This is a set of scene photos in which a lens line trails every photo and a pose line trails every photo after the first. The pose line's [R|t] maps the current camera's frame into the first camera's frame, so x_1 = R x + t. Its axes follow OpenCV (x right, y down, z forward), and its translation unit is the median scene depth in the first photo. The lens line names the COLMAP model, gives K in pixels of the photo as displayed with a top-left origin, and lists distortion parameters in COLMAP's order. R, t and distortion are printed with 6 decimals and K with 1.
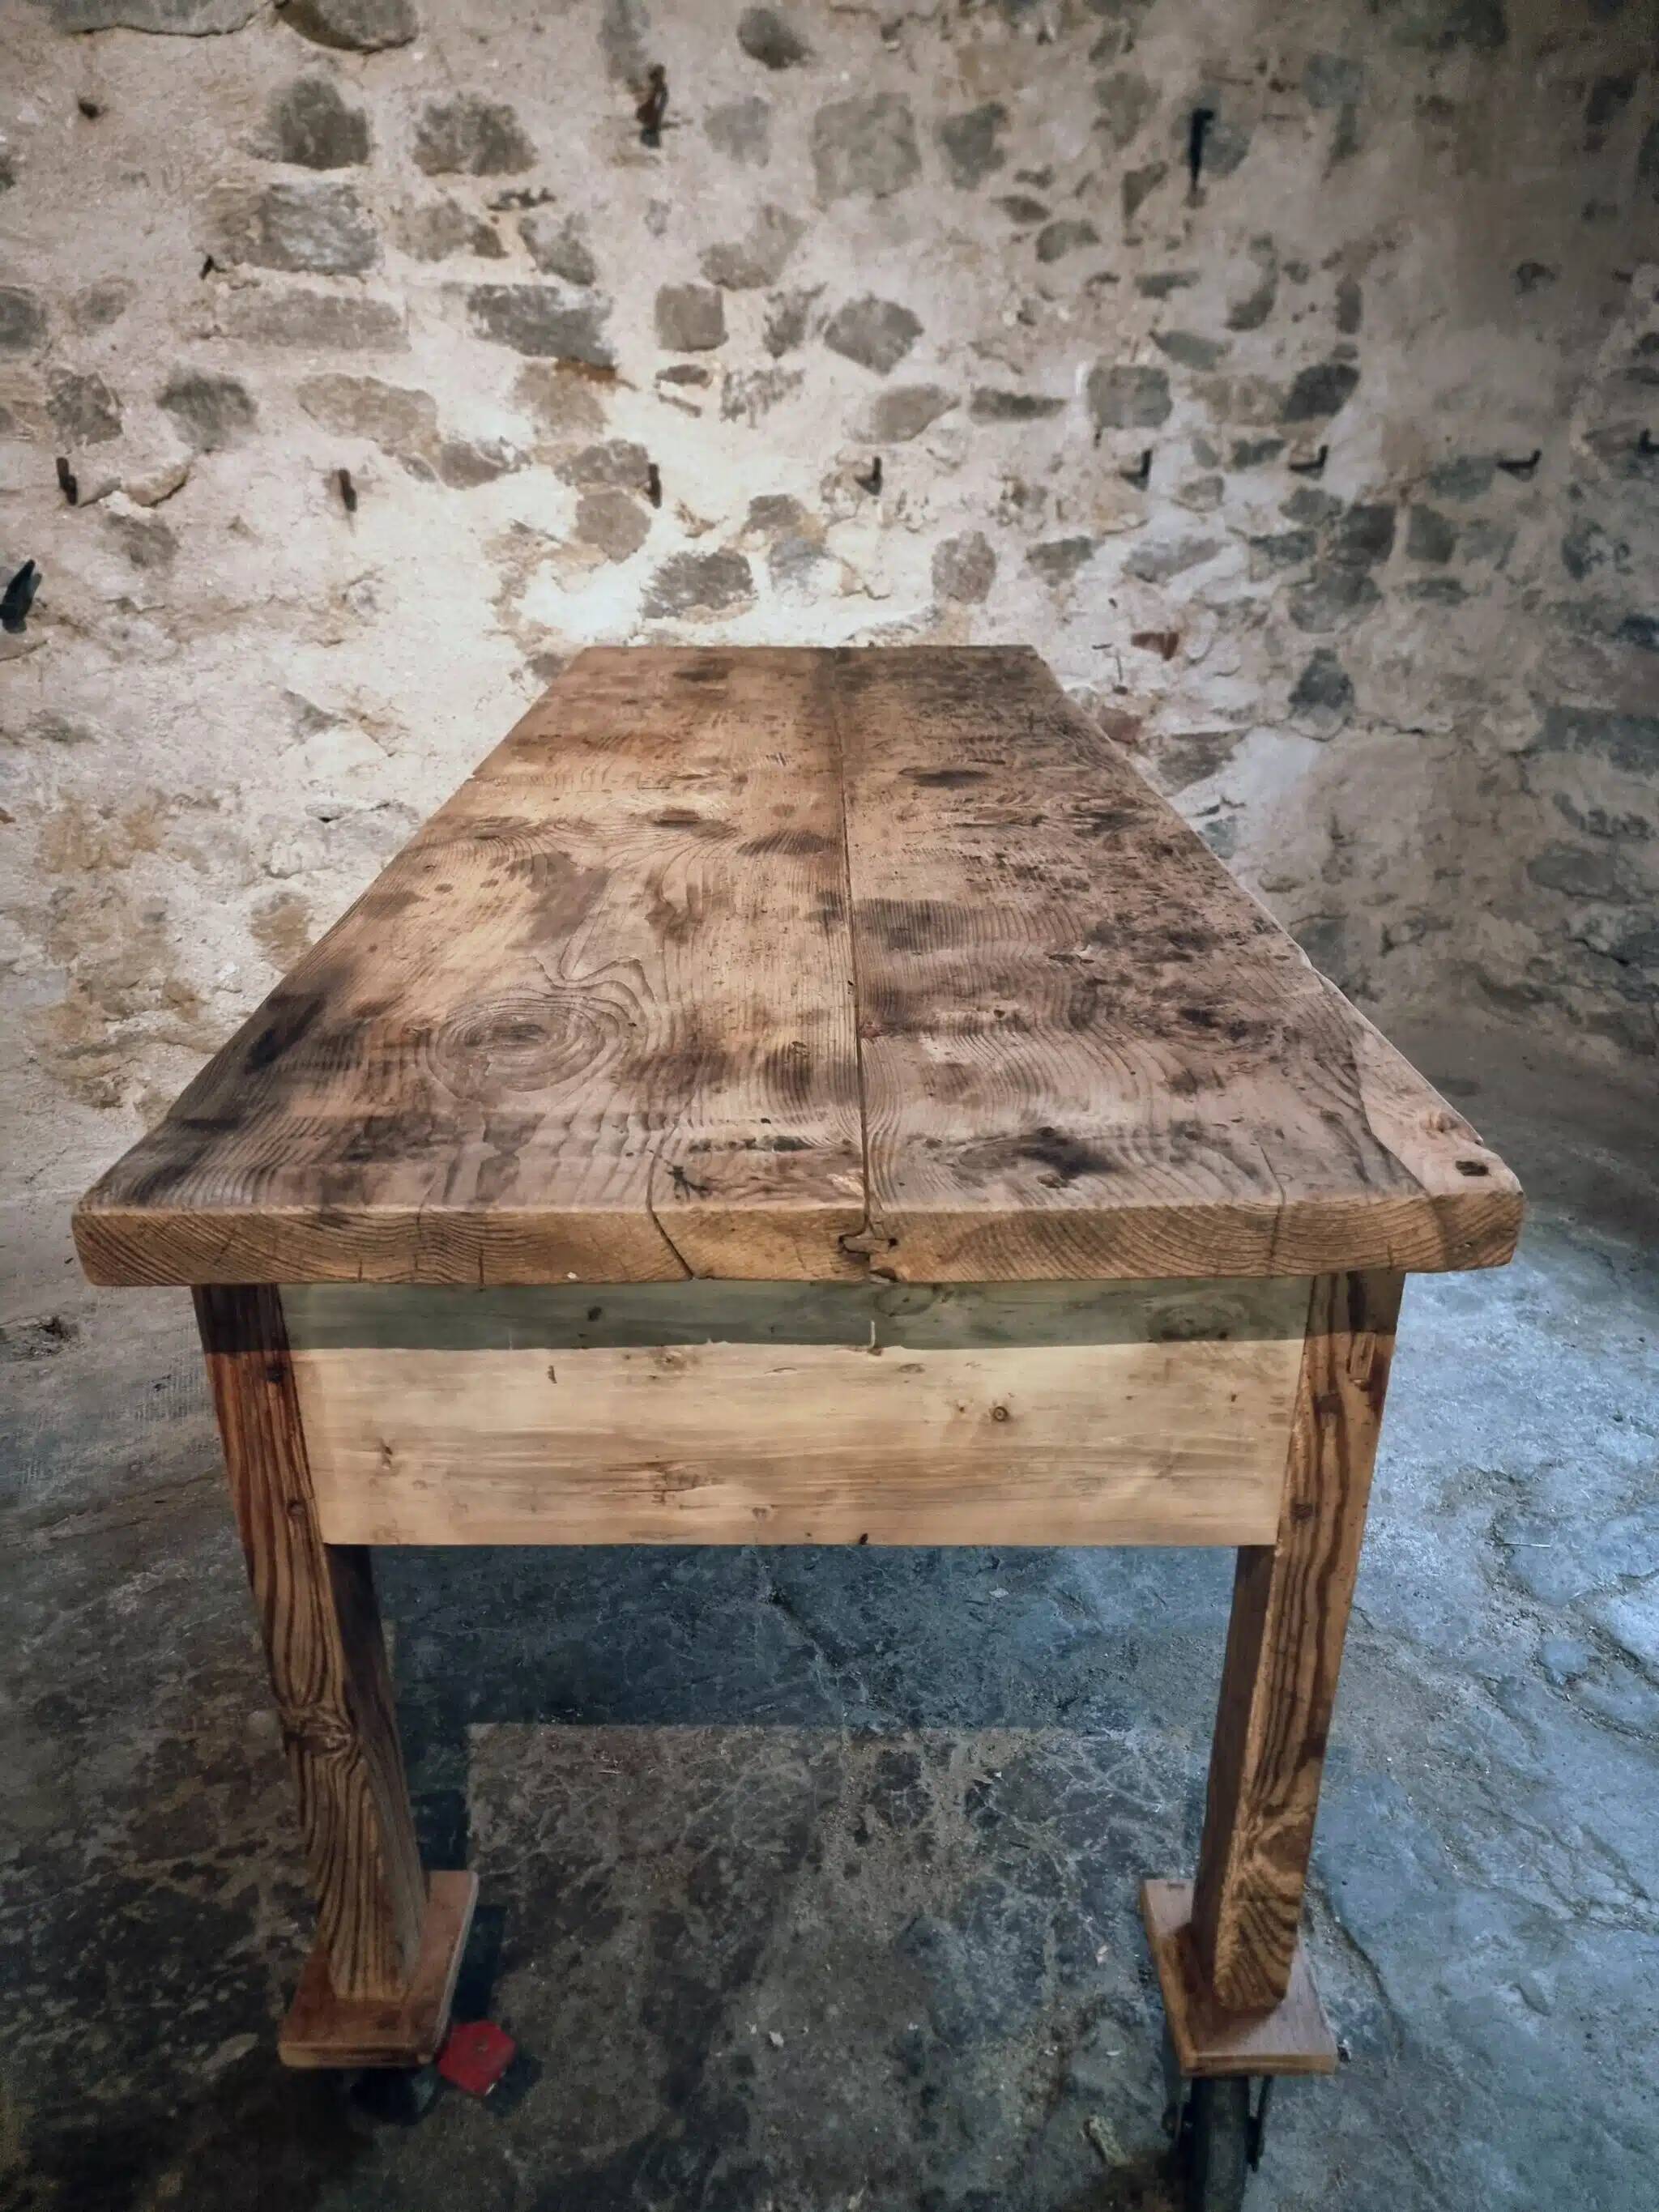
lens RADIAL K [[1549.7, 0, 827.6], [0, 1549.7, 1123.6], [0, 0, 1]] dist [0.046438, -0.036181]
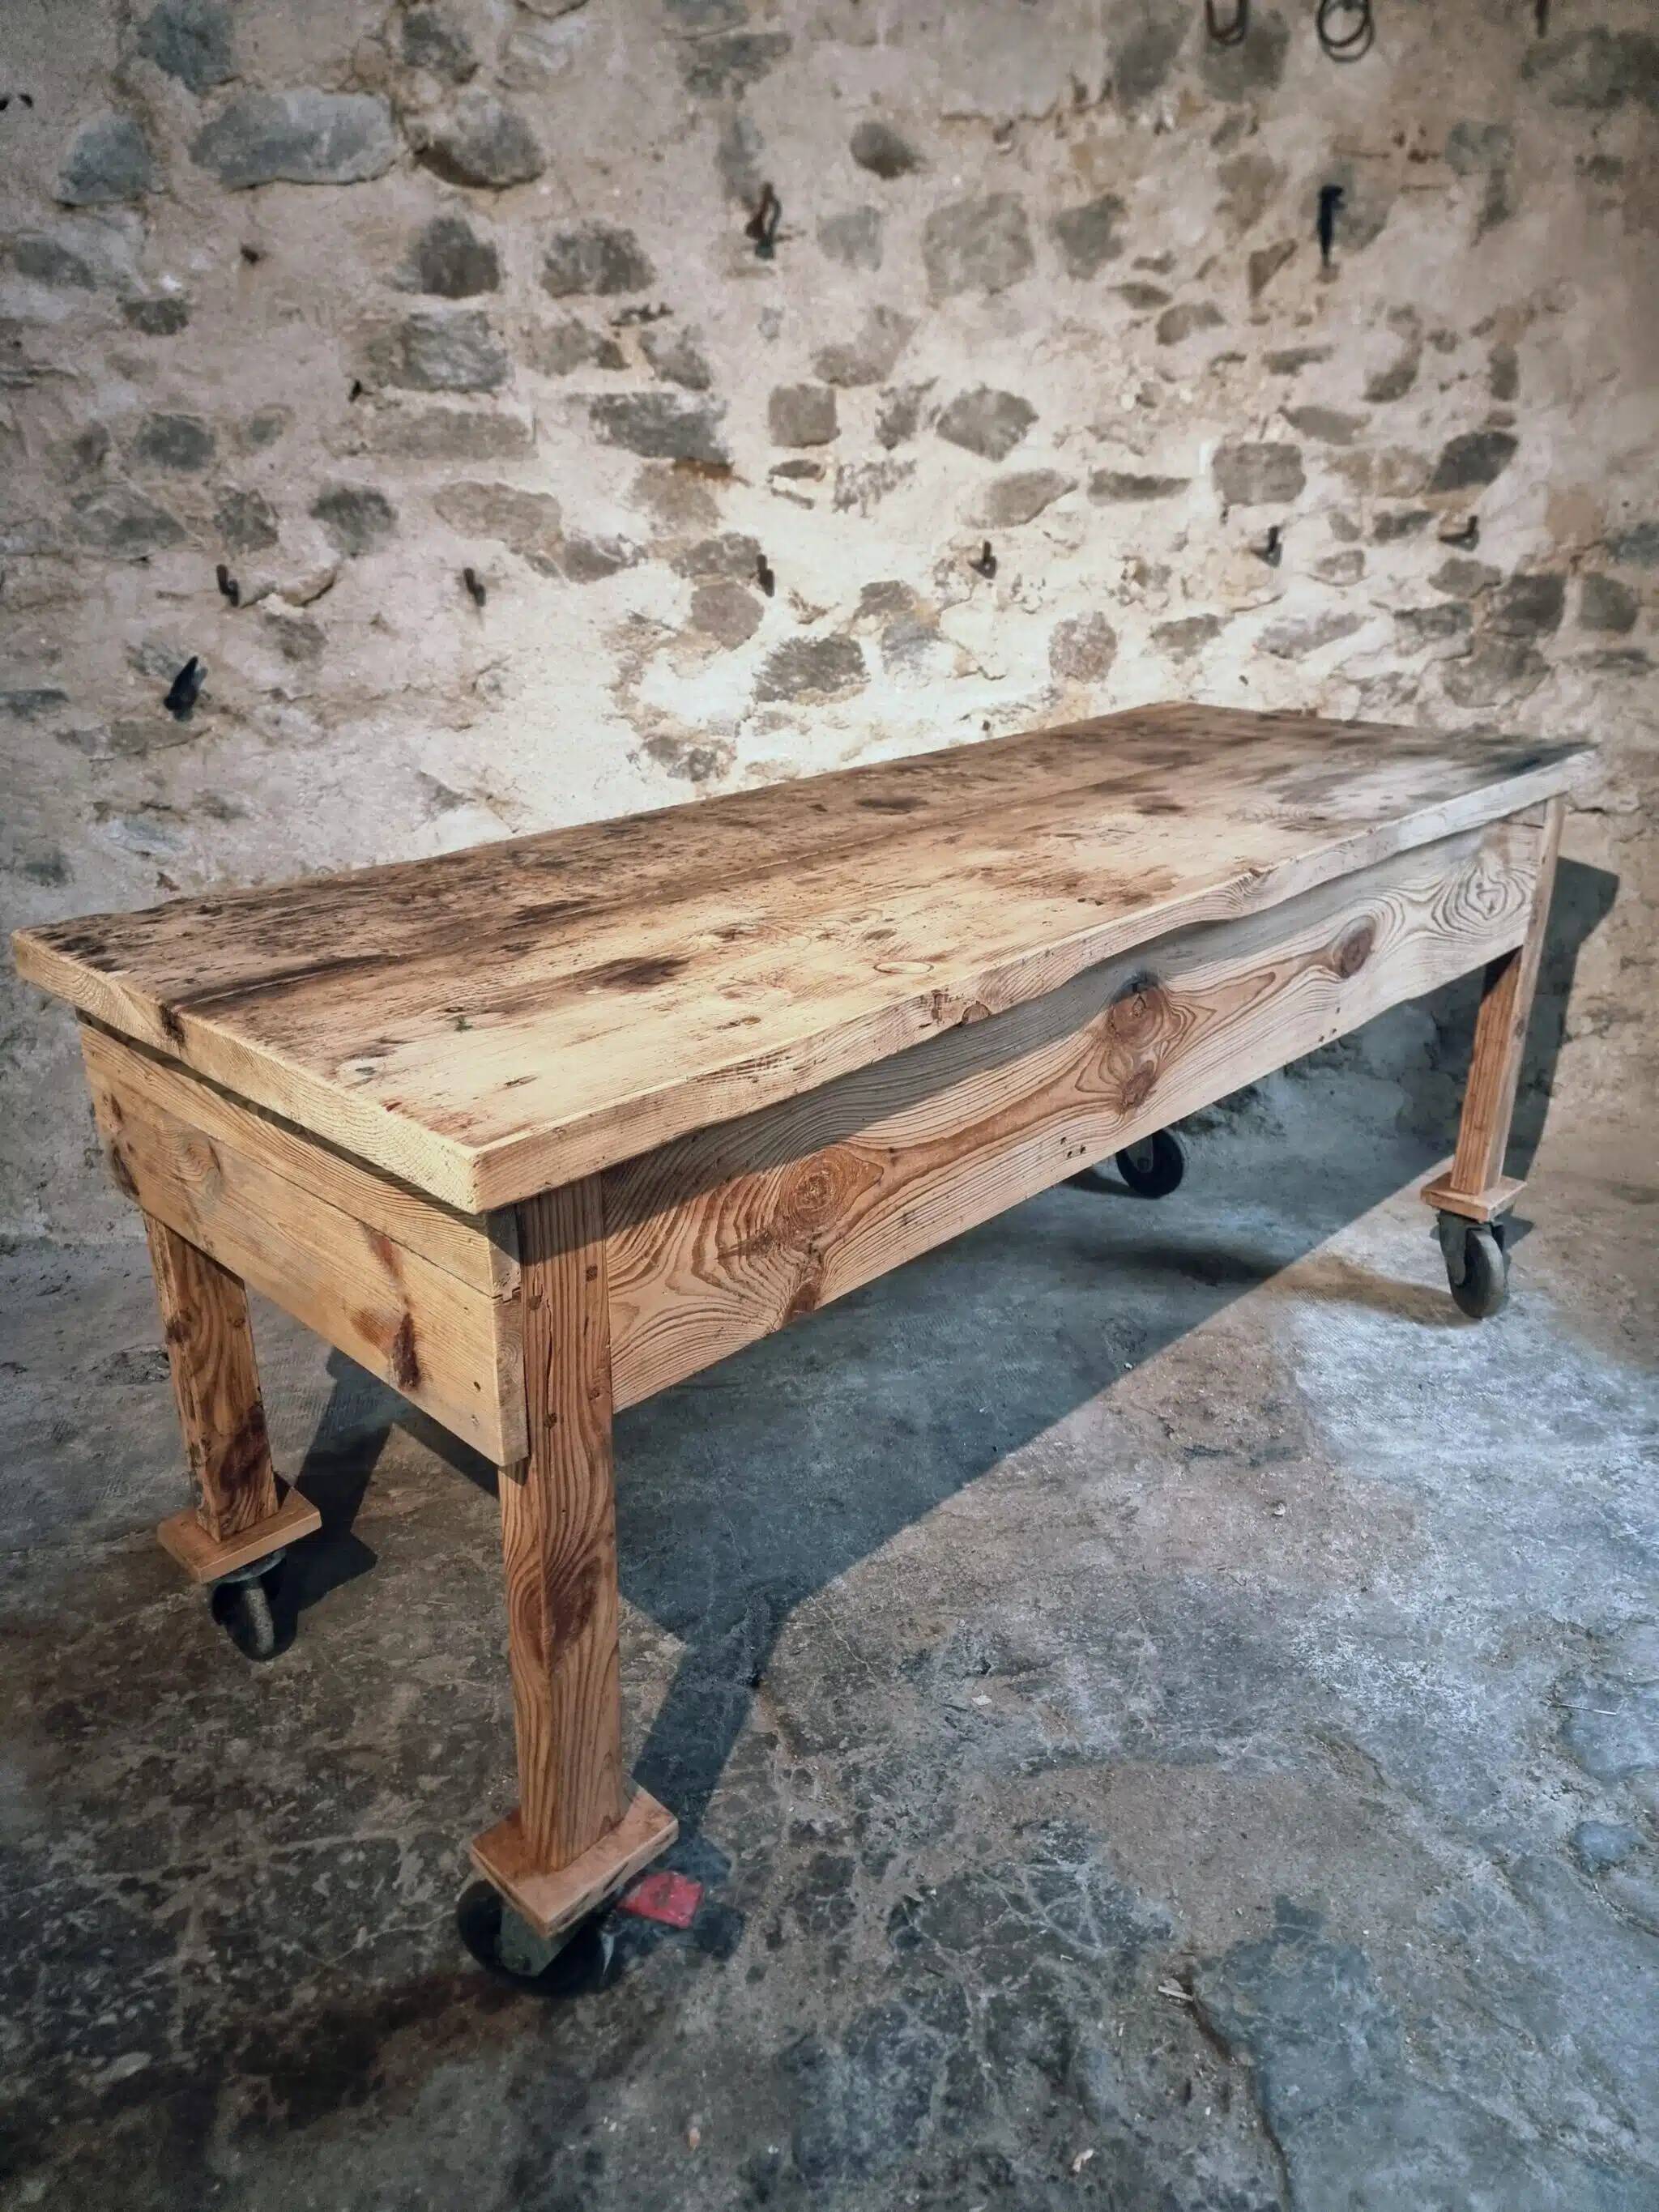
lens RADIAL K [[1545.8, 0, 818.8], [0, 1545.8, 1107.3], [0, 0, 1]] dist [0.048462, -0.040148]
pose [[0.982805, 0.037441, -0.180809, 0.124442], [-0.047367, 0.997580, -0.050894, -0.006162], [0.178466, 0.058584, 0.982200, 0.015270]]
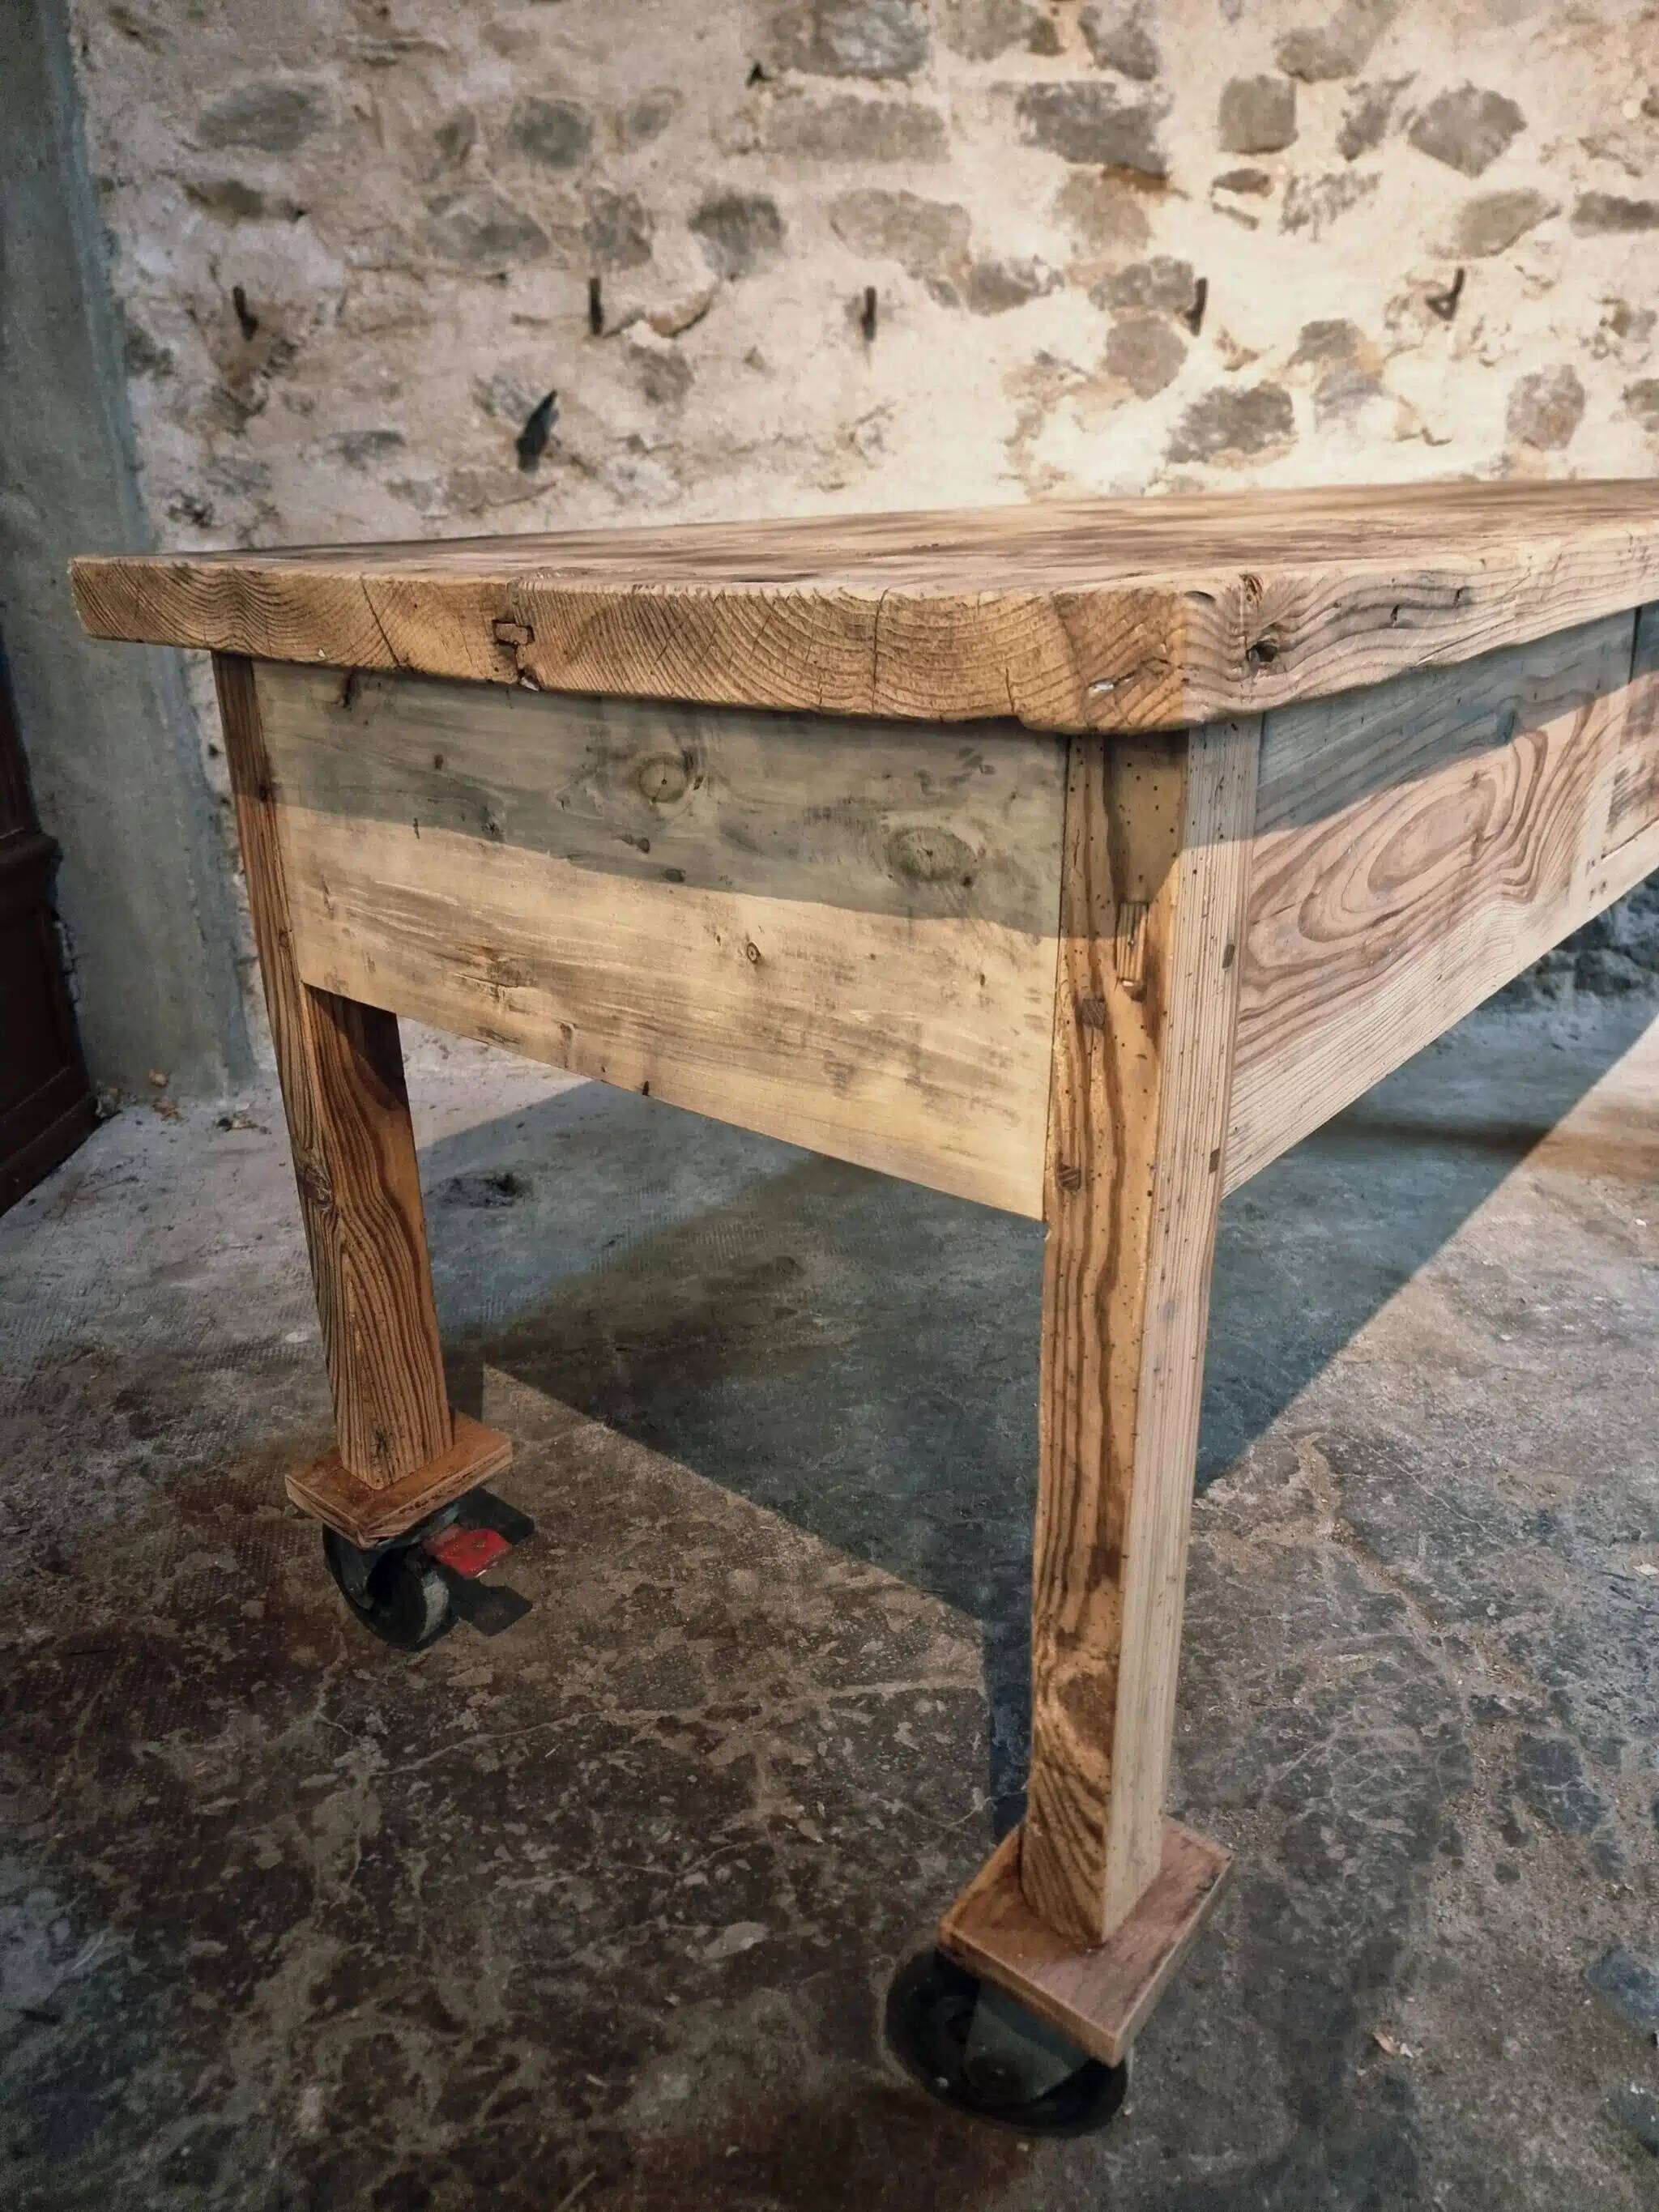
lens RADIAL K [[1547.7, 0, 807.4], [0, 1547.7, 1105.7], [0, 0, 1]] dist [0.064673, -0.069738]
pose [[0.973292, 0.067413, -0.219448, -0.101571], [-0.076836, 0.996440, -0.034682, 0.095837], [0.216329, 0.050617, 0.975008, 0.100719]]
